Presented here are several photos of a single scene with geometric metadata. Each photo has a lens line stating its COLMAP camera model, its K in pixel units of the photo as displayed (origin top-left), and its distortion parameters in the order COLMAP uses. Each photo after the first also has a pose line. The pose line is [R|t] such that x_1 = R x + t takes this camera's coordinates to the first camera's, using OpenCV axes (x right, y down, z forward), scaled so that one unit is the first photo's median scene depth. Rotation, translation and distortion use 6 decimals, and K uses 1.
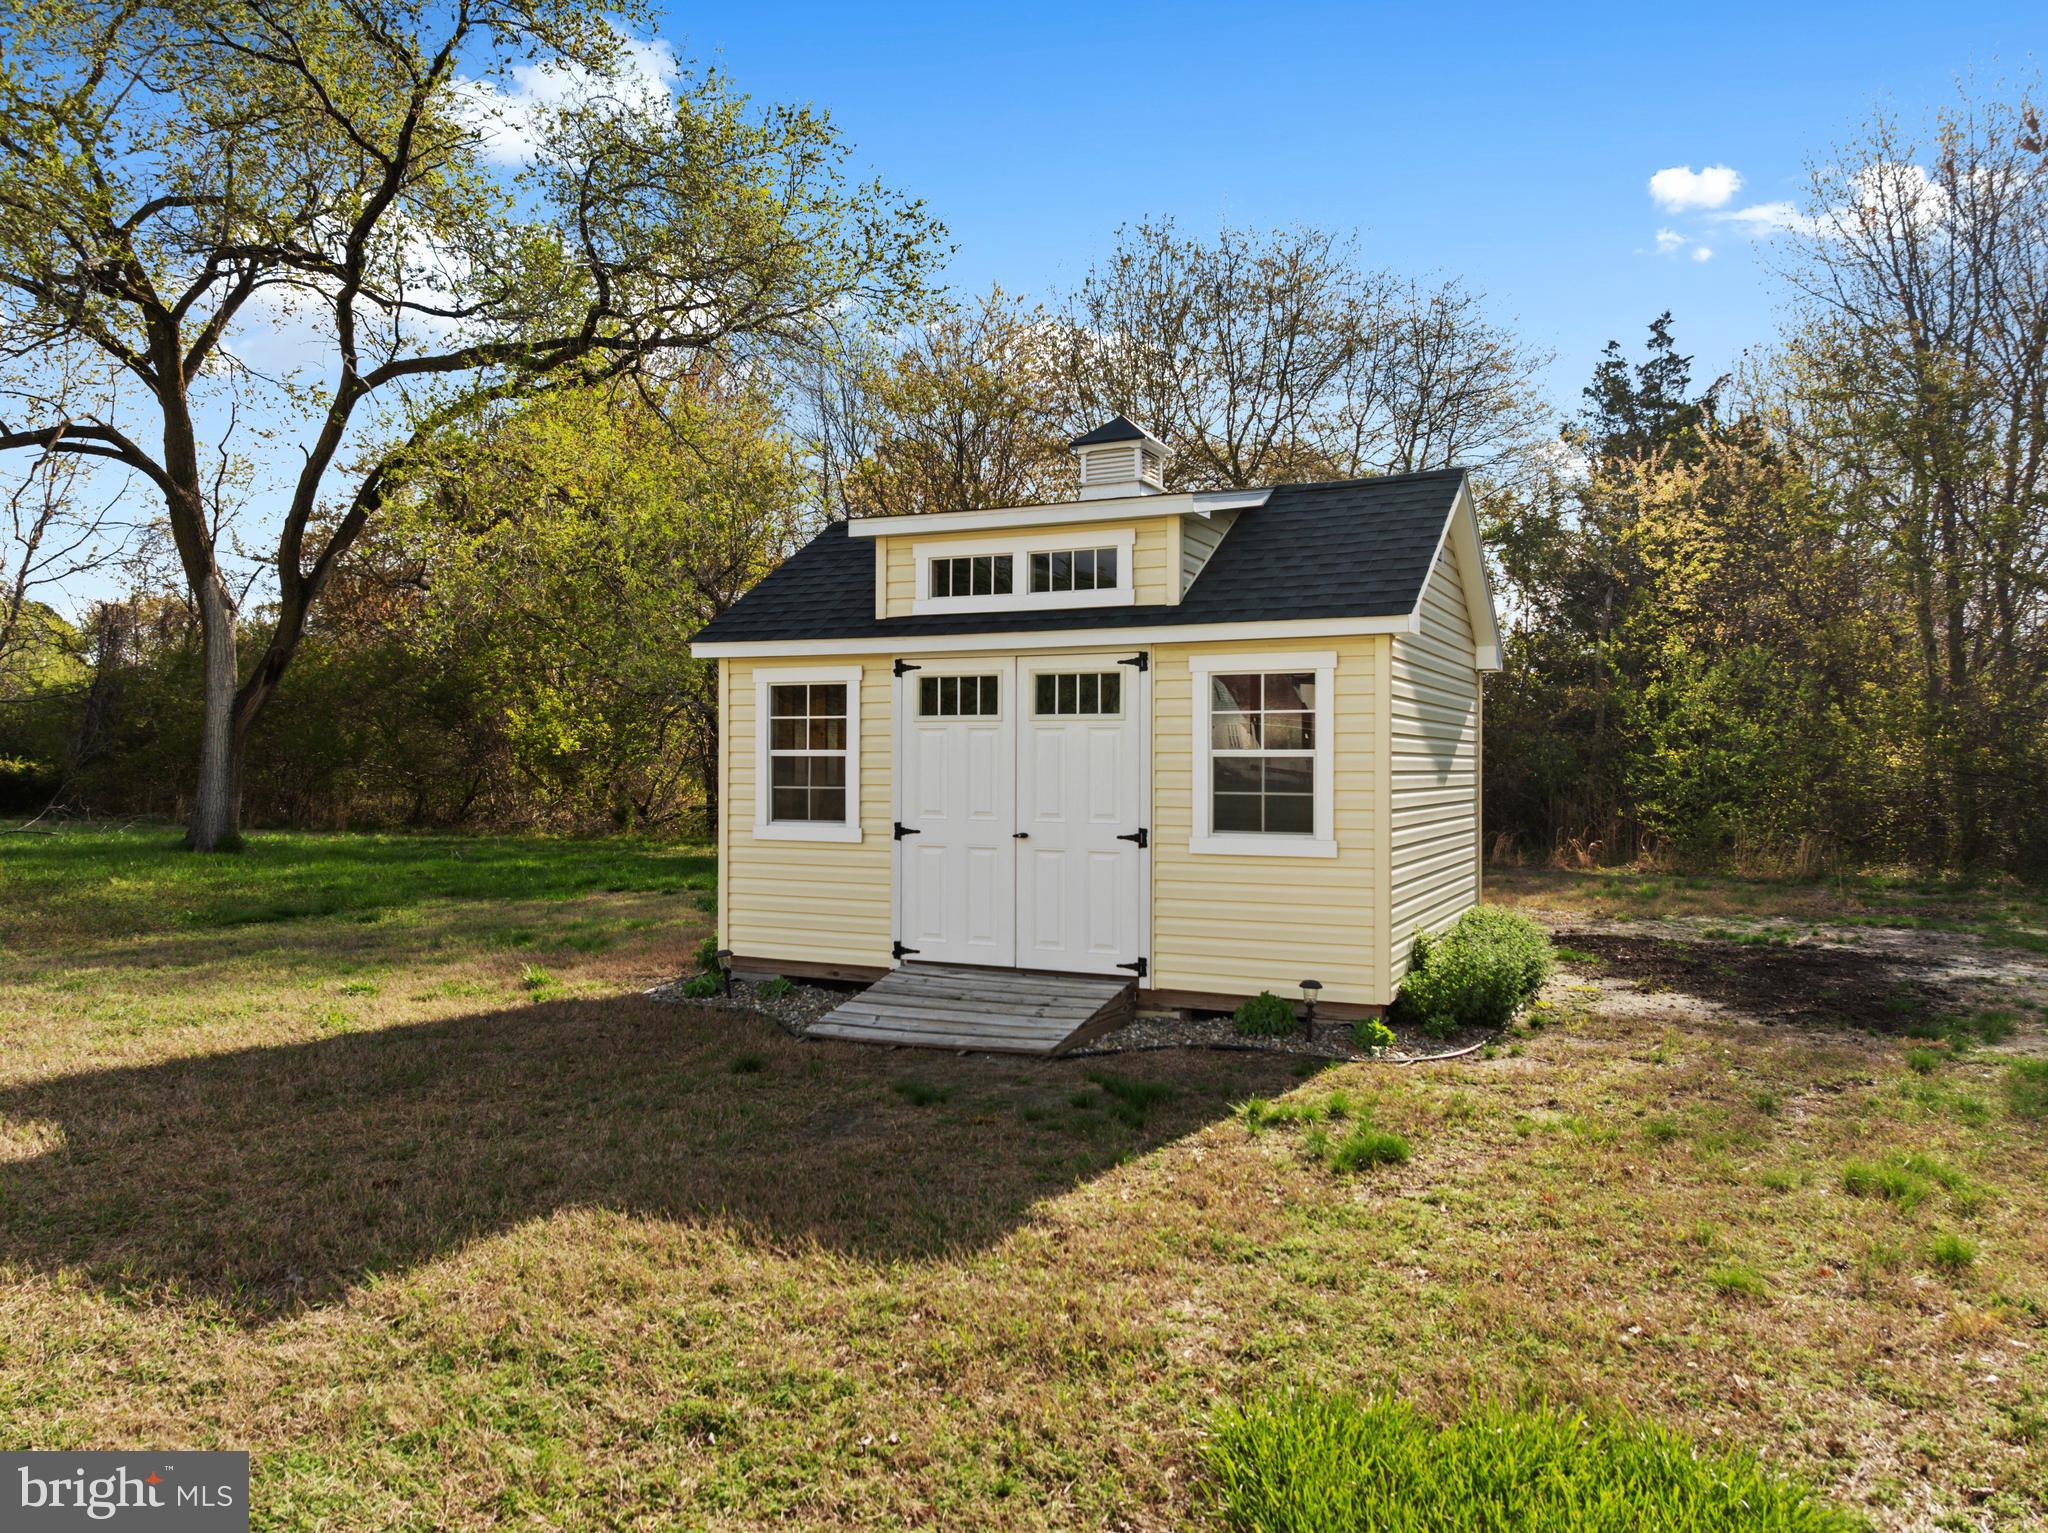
lens RADIAL K [[1463.2, 0, 1017.1], [0, 1463.2, 700.9], [0, 0, 1]] dist [-0.025180, -0.000875]
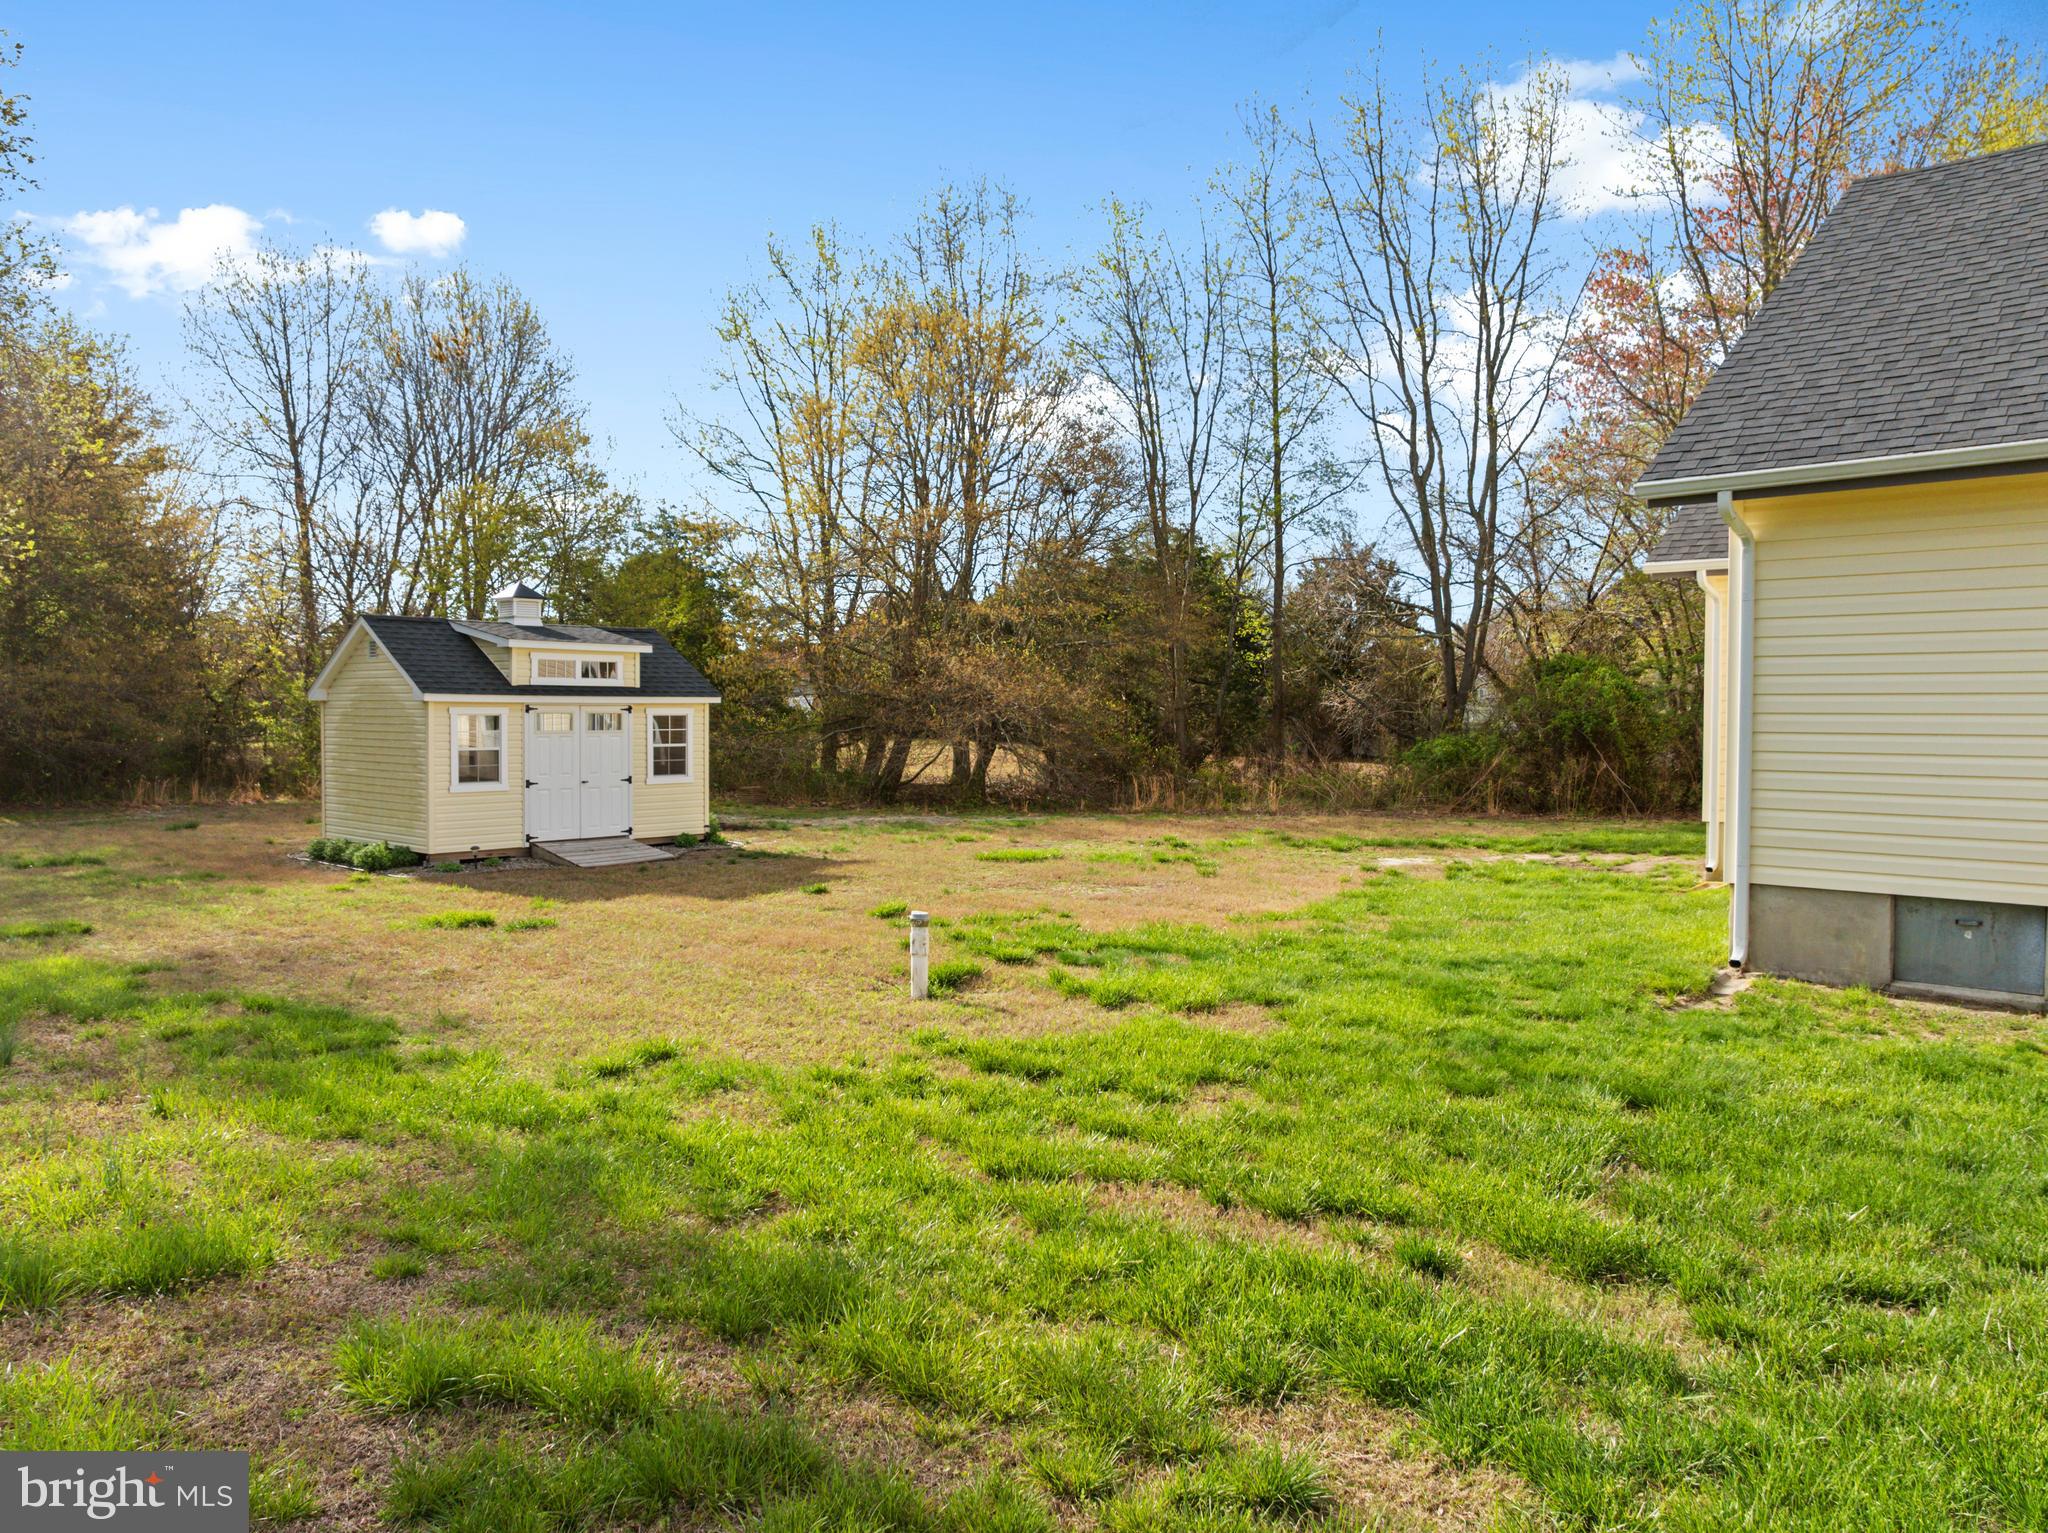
lens RADIAL K [[1490.3, 0, 1024.0], [0, 1490.3, 766.5], [0, 0, 1]] dist [-0.008215, -0.001492]
pose [[0.256393, -0.029787, 0.966114, -2.036295], [-0.024673, 0.998998, 0.037348, -0.038159], [-0.966258, -0.033413, 0.255401, -0.284483]]
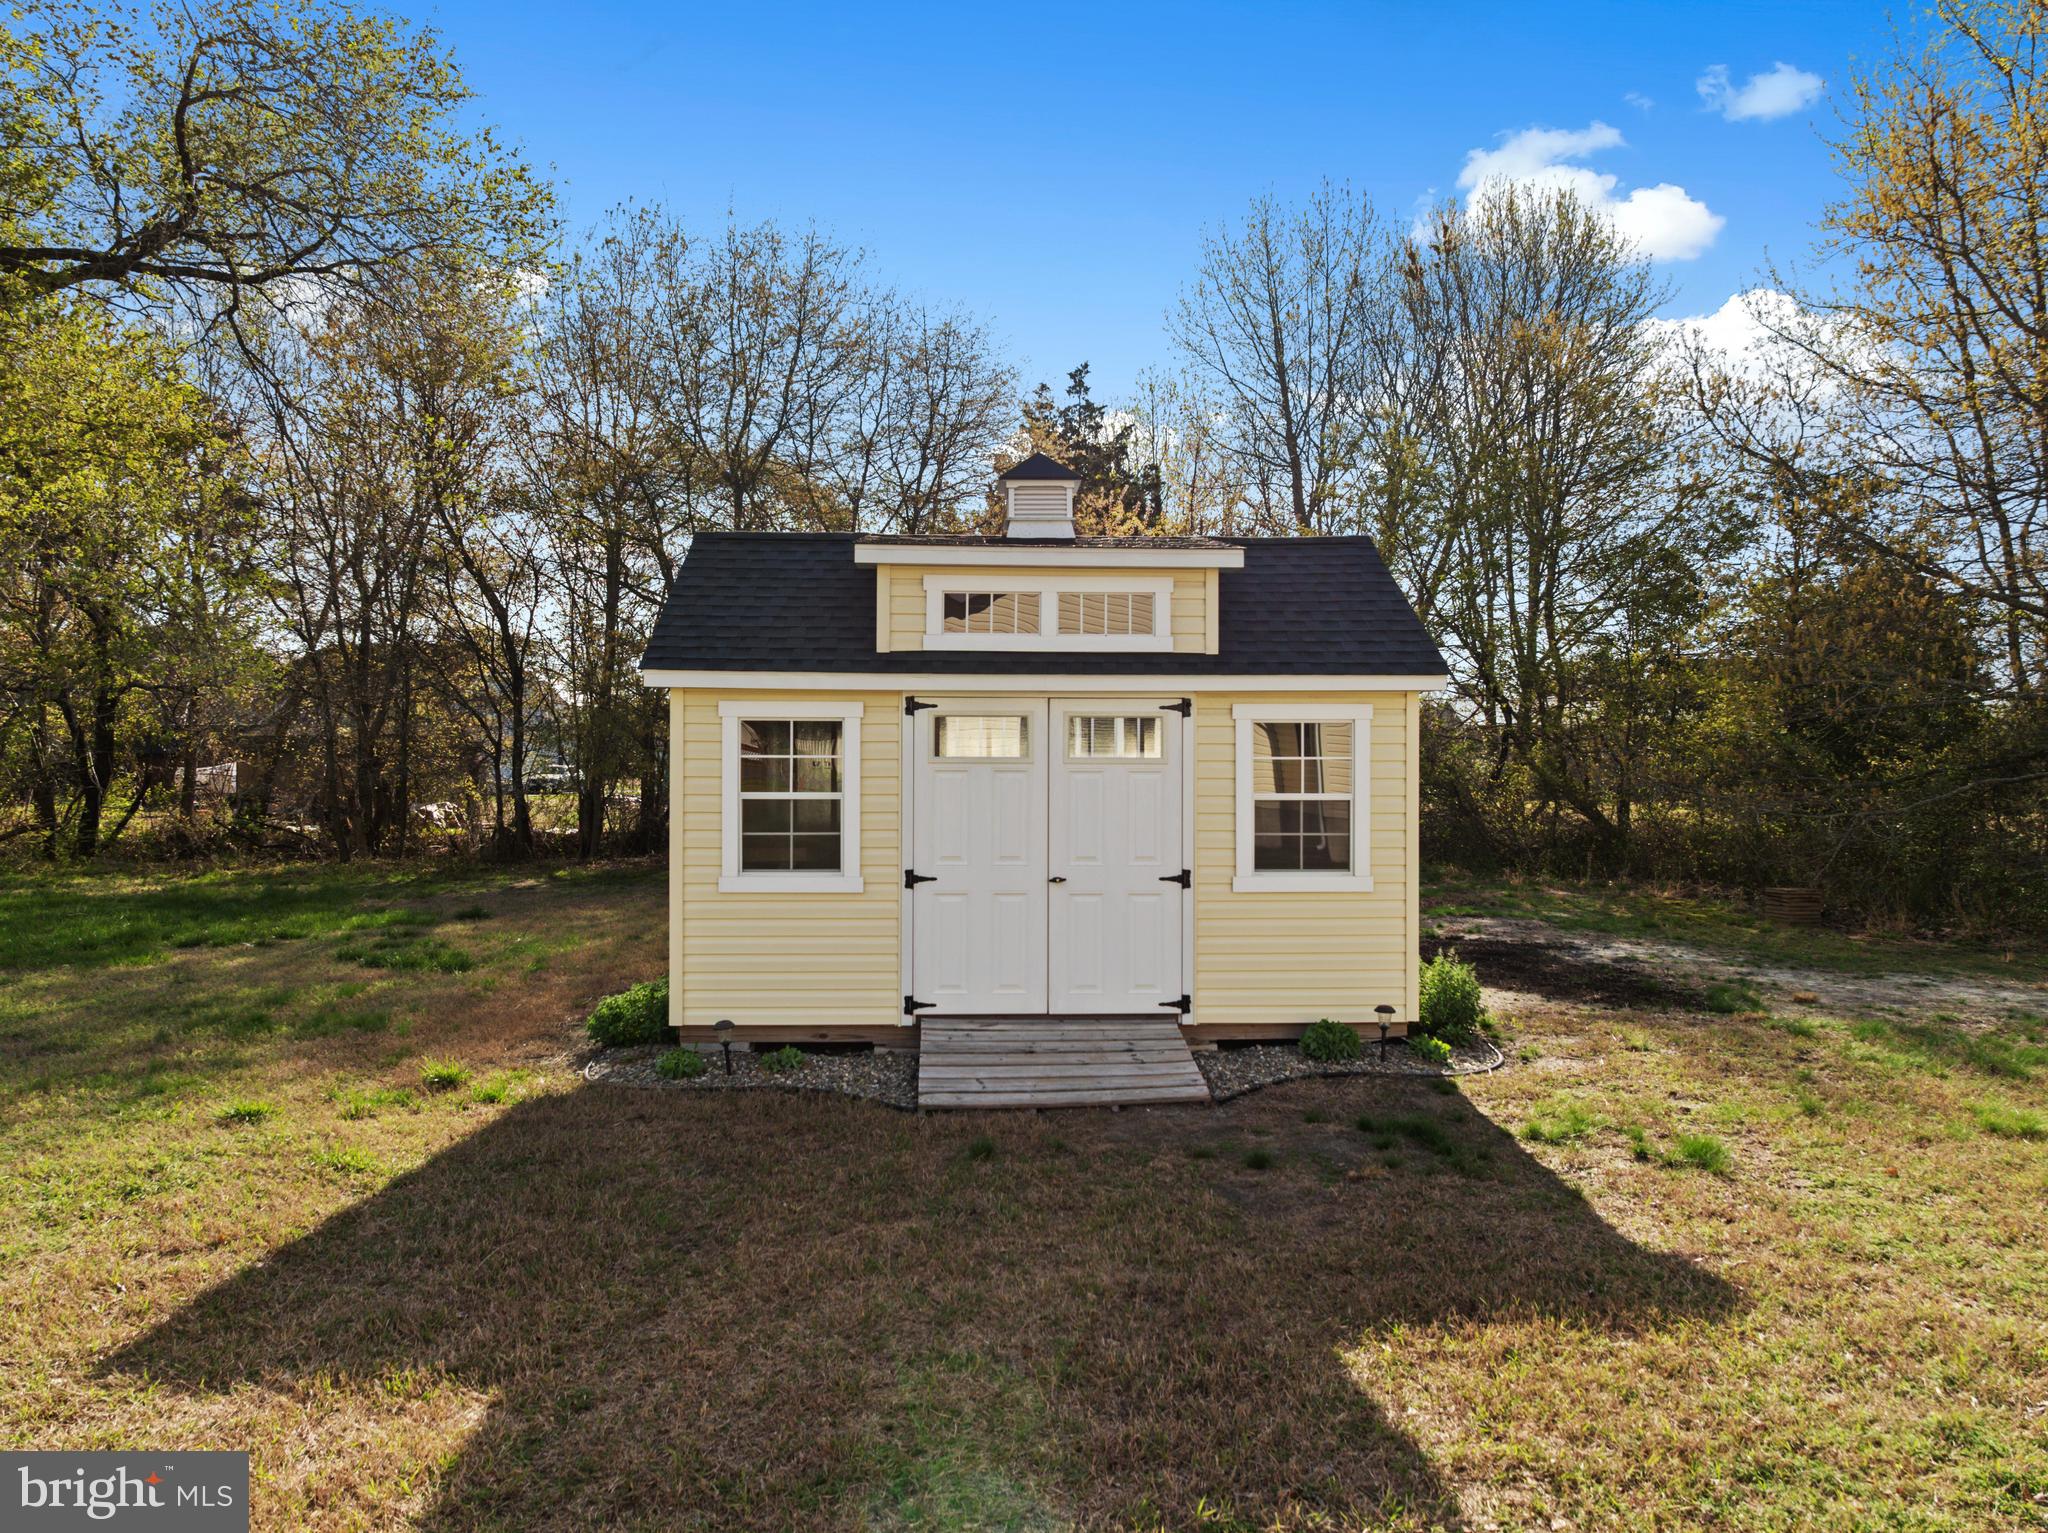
lens RADIAL K [[1463.2, 0, 1017.1], [0, 1463.2, 700.9], [0, 0, 1]] dist [-0.025180, -0.000875]
pose [[0.878317, 0.017239, 0.477767, -0.470984], [-0.019319, 0.999813, -0.000560, -0.026527], [-0.477688, -0.008738, 0.878486, 0.138405]]
